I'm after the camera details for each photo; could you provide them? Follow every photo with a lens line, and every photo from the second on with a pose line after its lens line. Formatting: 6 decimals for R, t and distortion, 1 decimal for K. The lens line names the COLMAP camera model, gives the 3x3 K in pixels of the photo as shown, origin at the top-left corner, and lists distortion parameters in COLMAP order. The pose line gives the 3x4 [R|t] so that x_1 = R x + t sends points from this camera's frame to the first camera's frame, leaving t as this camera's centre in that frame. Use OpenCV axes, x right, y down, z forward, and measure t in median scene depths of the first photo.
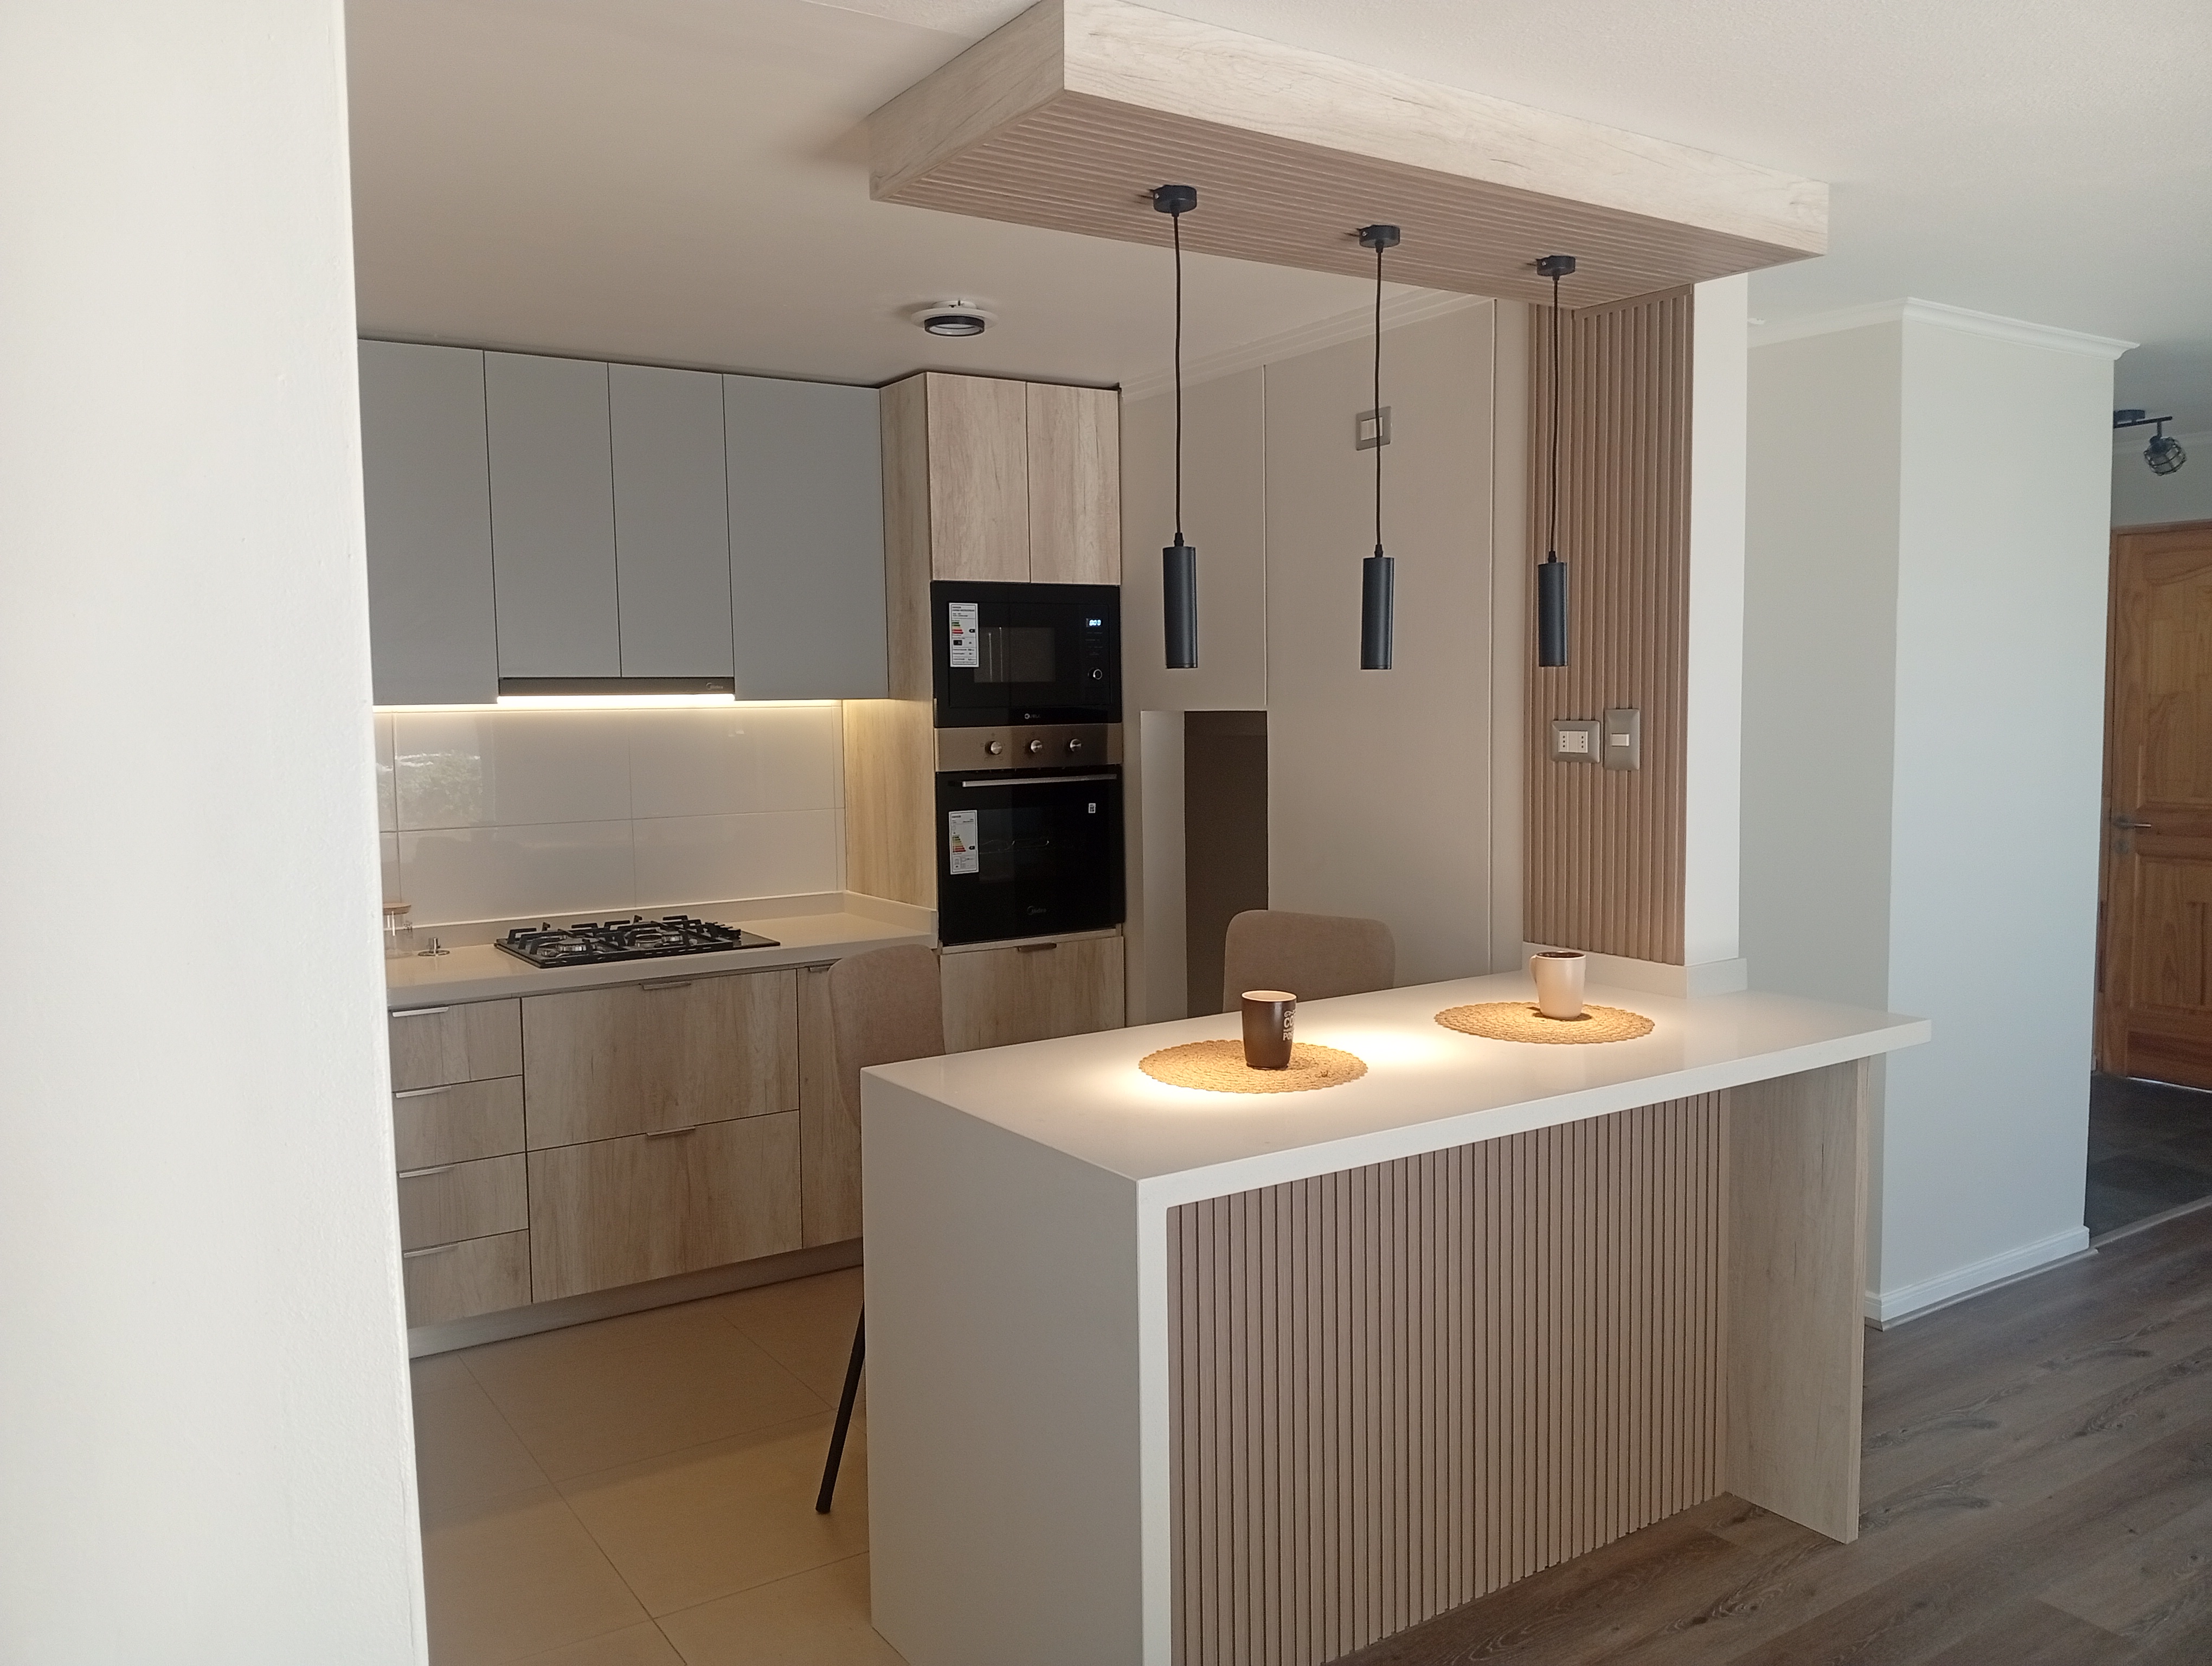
lens RADIAL K [[1704.9, 0, 1120.1], [0, 1704.9, 851.4], [0, 0, 1]] dist [0.068558, -0.129061]
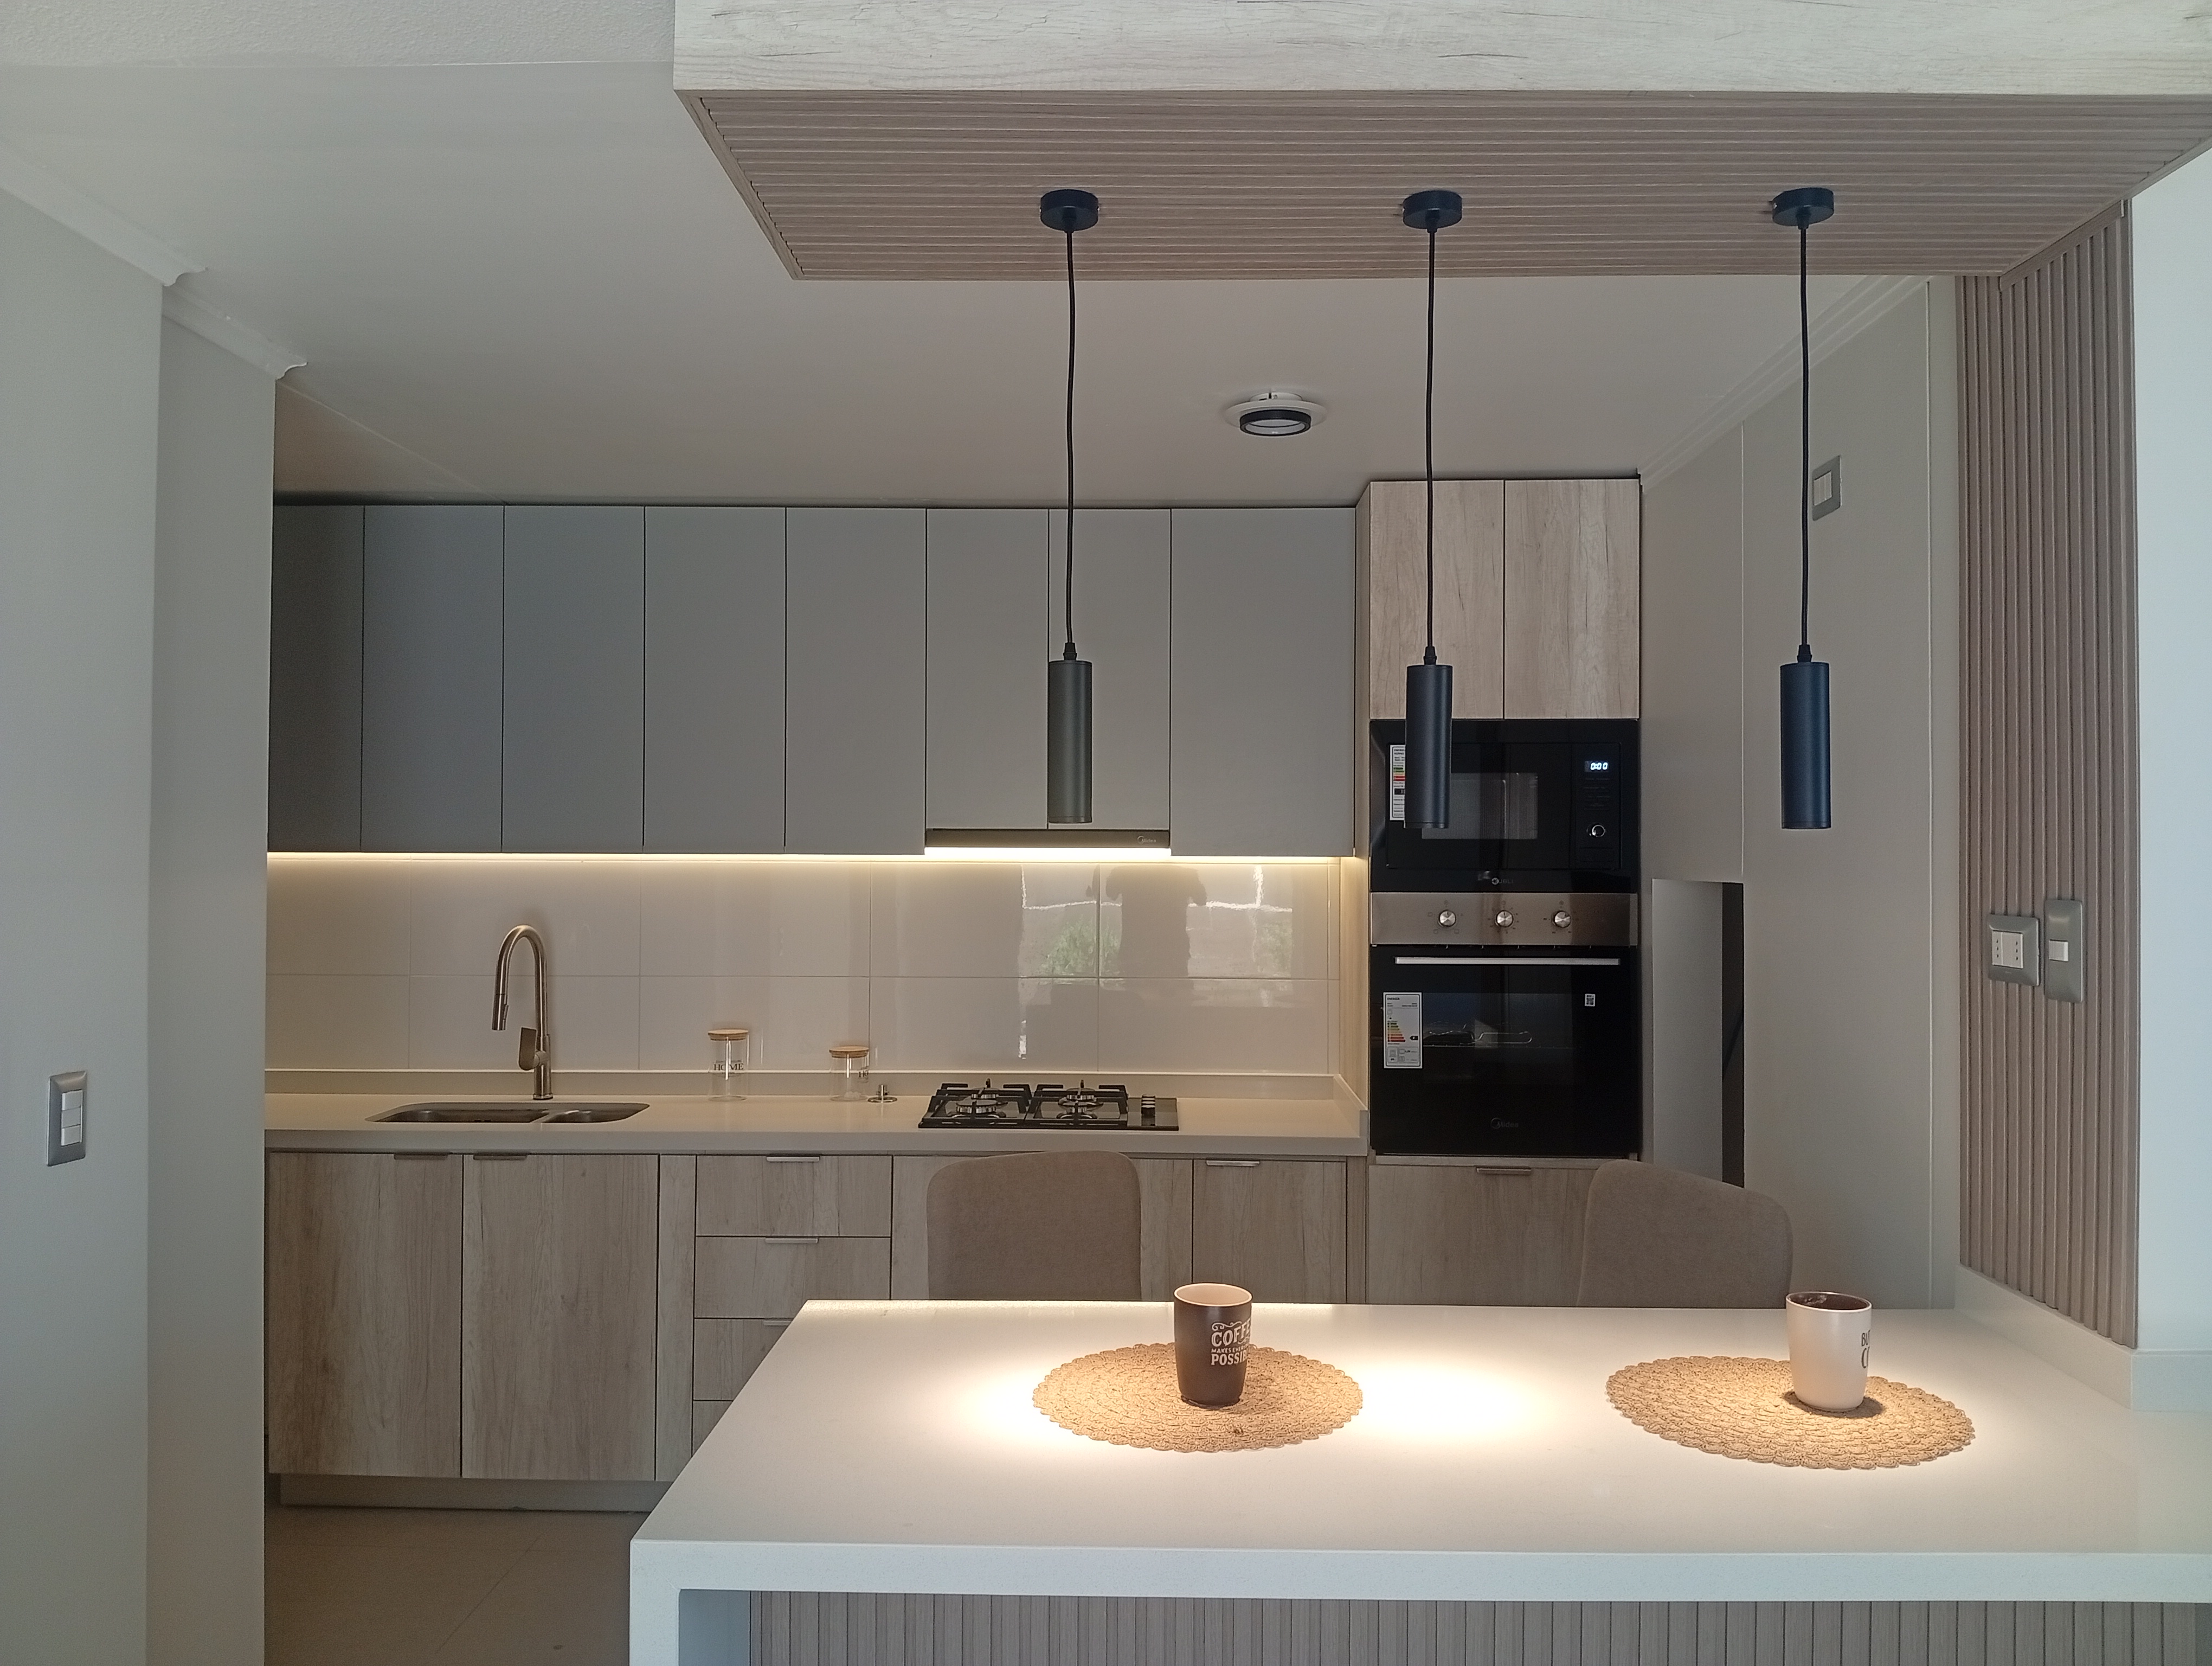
lens RADIAL K [[1704.9, 0, 1097.7], [0, 1704.9, 835.5], [0, 0, 1]] dist [0.068558, -0.129061]
pose [[0.819411, 0.012946, -0.573060, 0.284644], [-0.068377, 0.994814, -0.075297, -0.029121], [0.569113, 0.100883, 0.816047, 0.247141]]
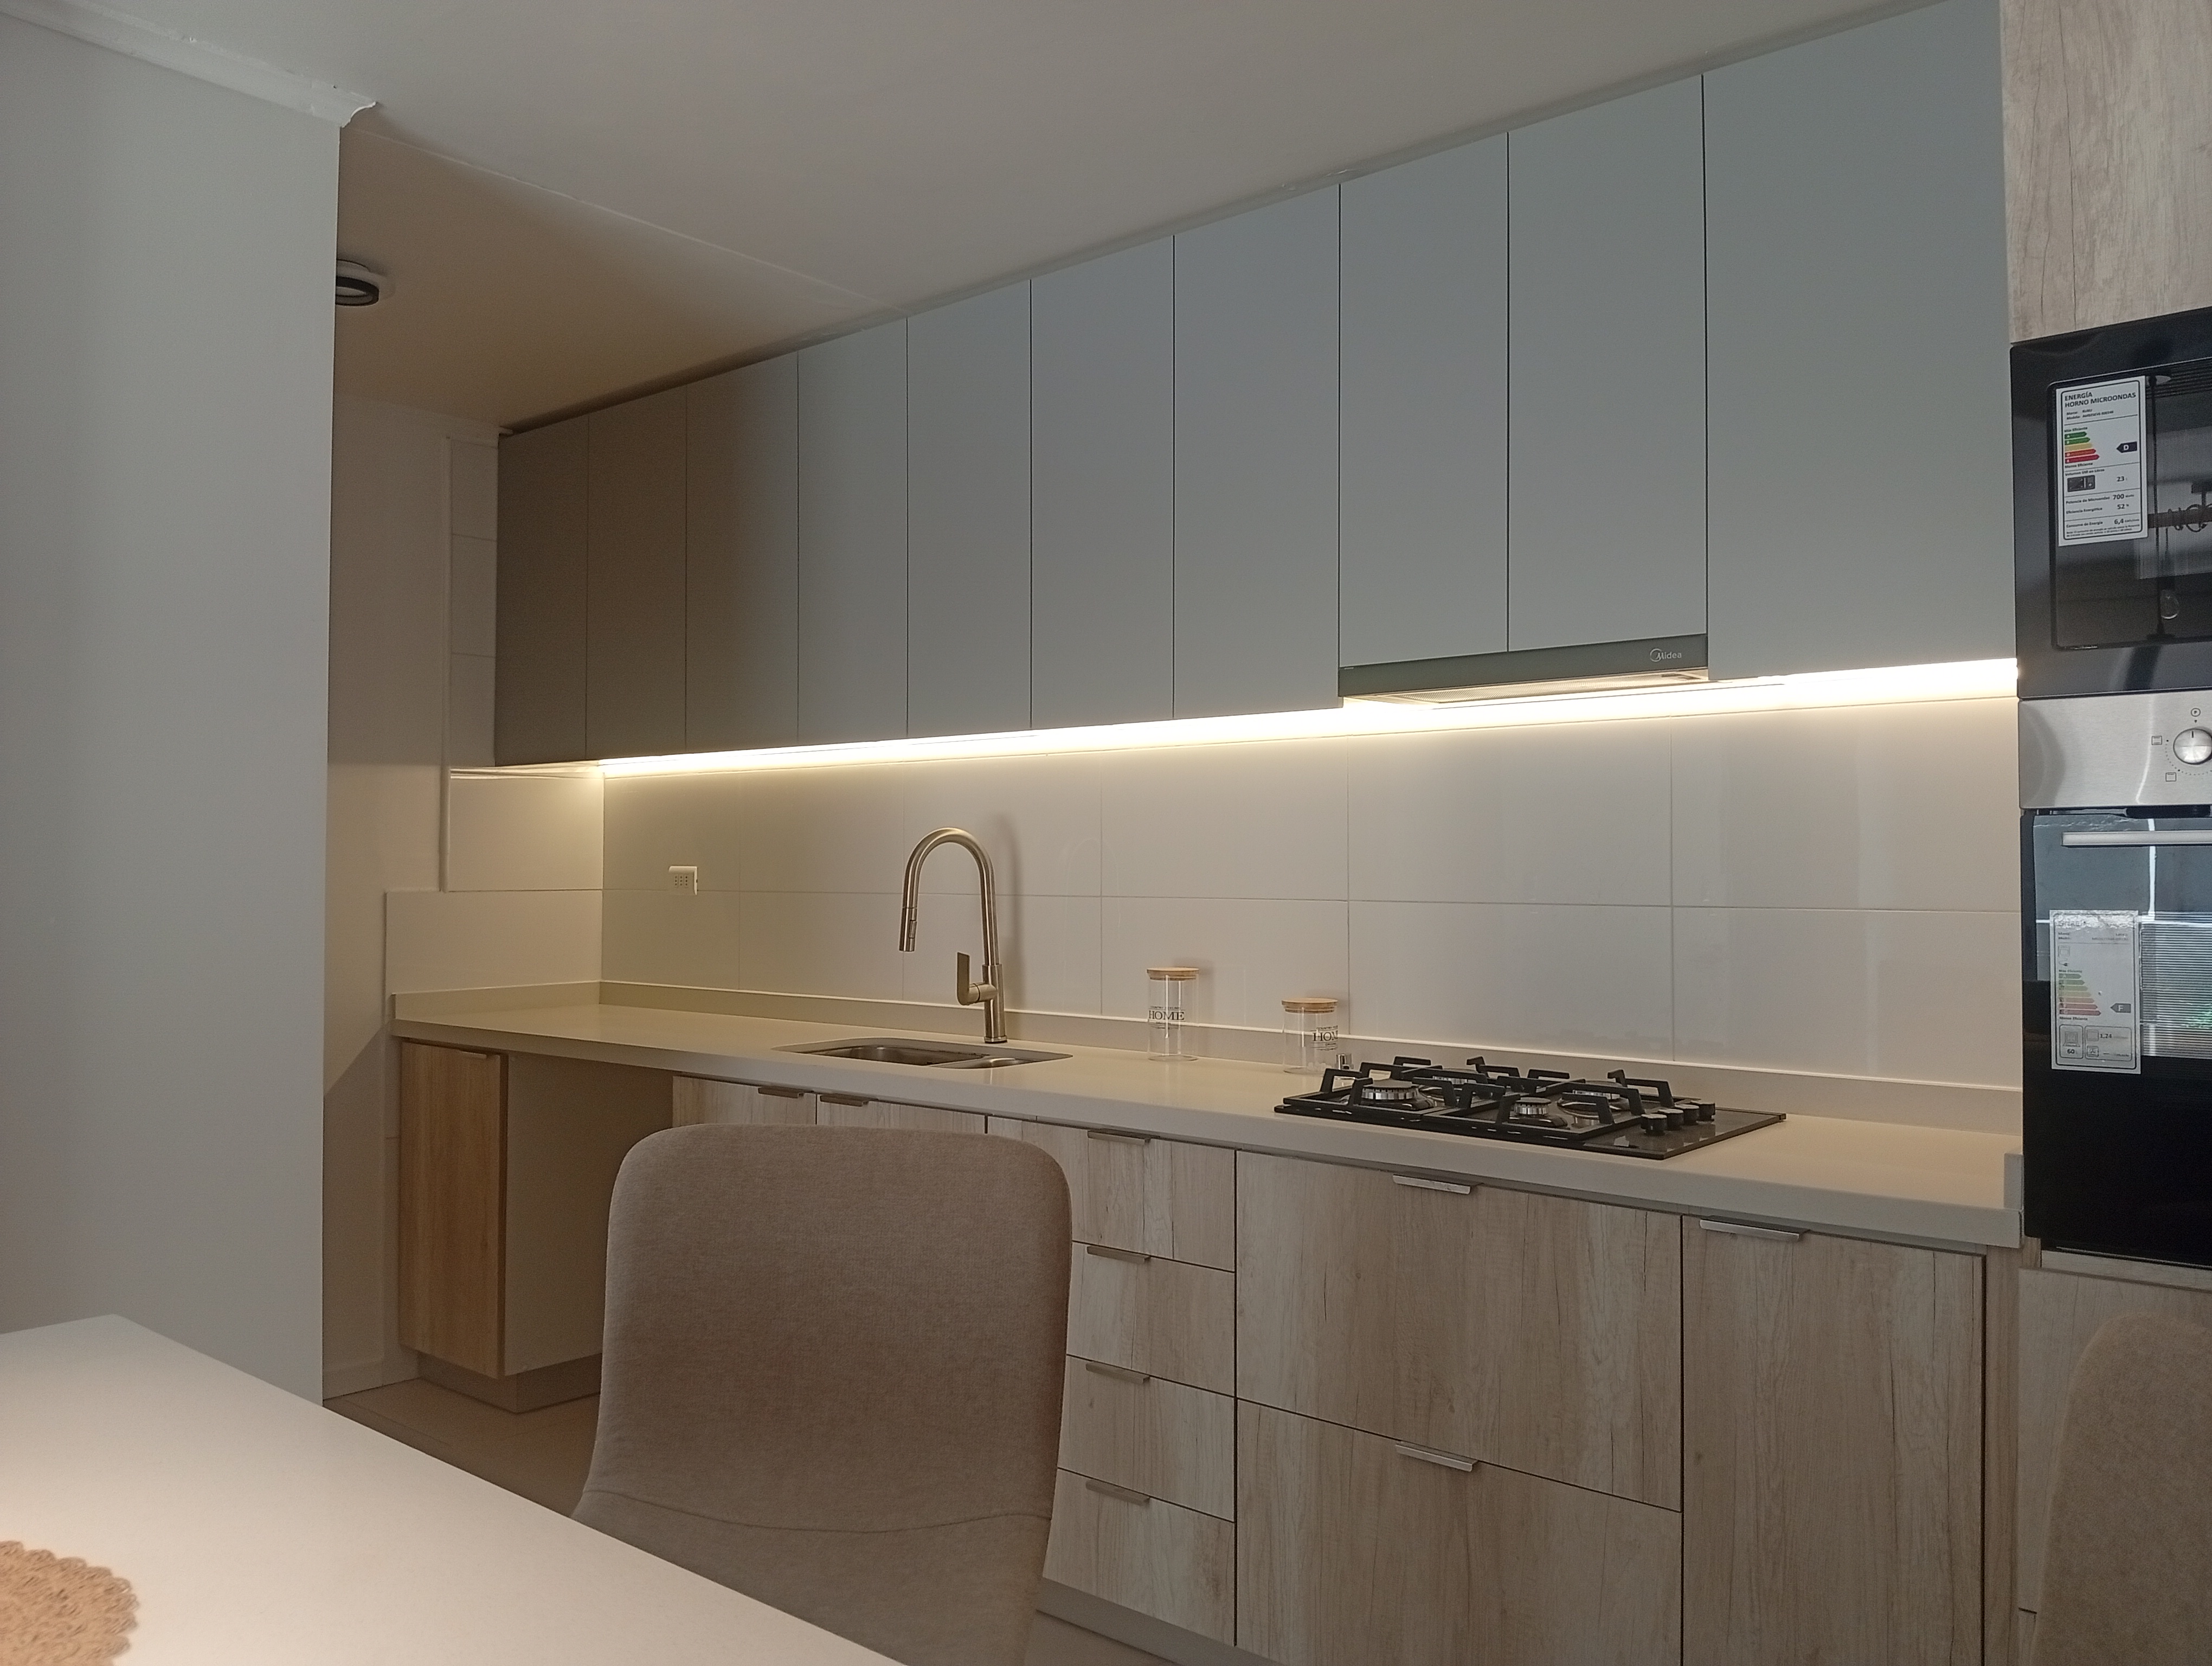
lens RADIAL K [[1704.9, 0, 1095.7], [0, 1704.9, 831.6], [0, 0, 1]] dist [0.068558, -0.129061]
pose [[0.272624, -0.002259, -0.962118, 0.242099], [-0.091970, 0.995357, -0.028398, -0.010314], [0.957715, 0.096228, 0.271151, 0.730782]]
